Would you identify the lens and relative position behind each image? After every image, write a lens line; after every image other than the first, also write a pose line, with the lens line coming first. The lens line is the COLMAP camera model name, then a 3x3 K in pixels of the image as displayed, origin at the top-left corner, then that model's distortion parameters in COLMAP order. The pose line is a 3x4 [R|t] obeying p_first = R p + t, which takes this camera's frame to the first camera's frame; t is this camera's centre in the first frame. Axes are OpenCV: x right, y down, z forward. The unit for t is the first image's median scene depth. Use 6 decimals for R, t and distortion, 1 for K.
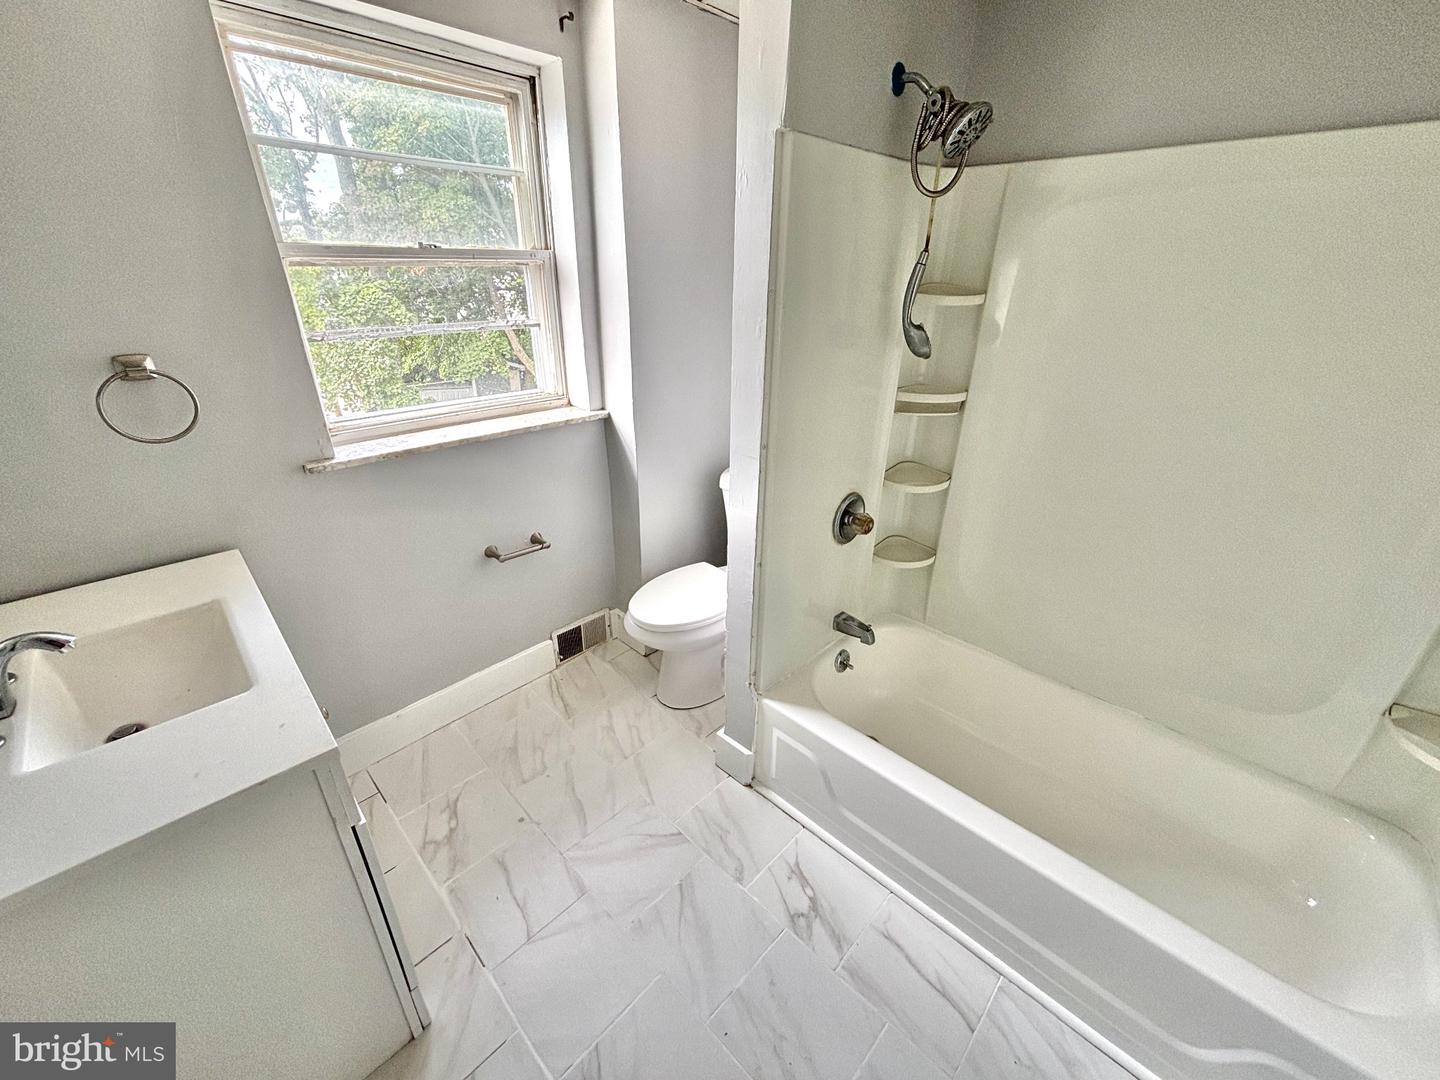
lens RADIAL K [[578.6, 0, 721.2], [0, 578.6, 534.8], [0, 0, 1]] dist [-0.001094, 0.001098]
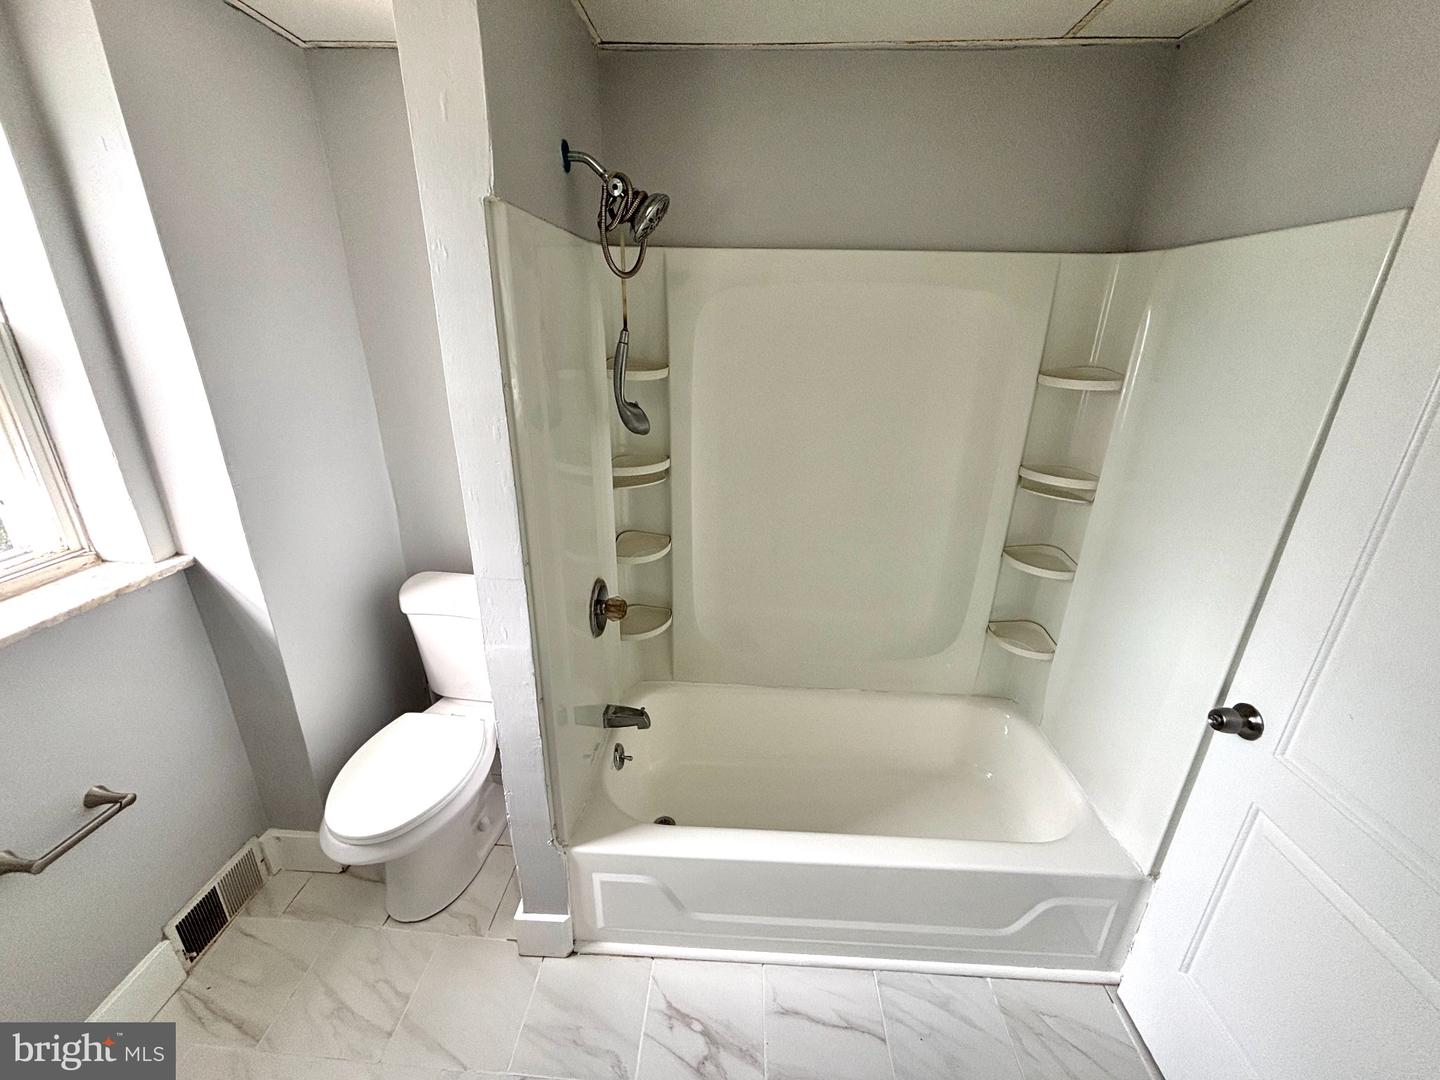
lens RADIAL K [[578.6, 0, 720.4], [0, 578.6, 537.9], [0, 0, 1]] dist [-0.001094, 0.001098]
pose [[0.753079, -0.230330, 0.616296, -0.187047], [0.269988, 0.962403, 0.029772, -0.119648], [-0.599982, 0.143972, 0.786952, 0.157872]]
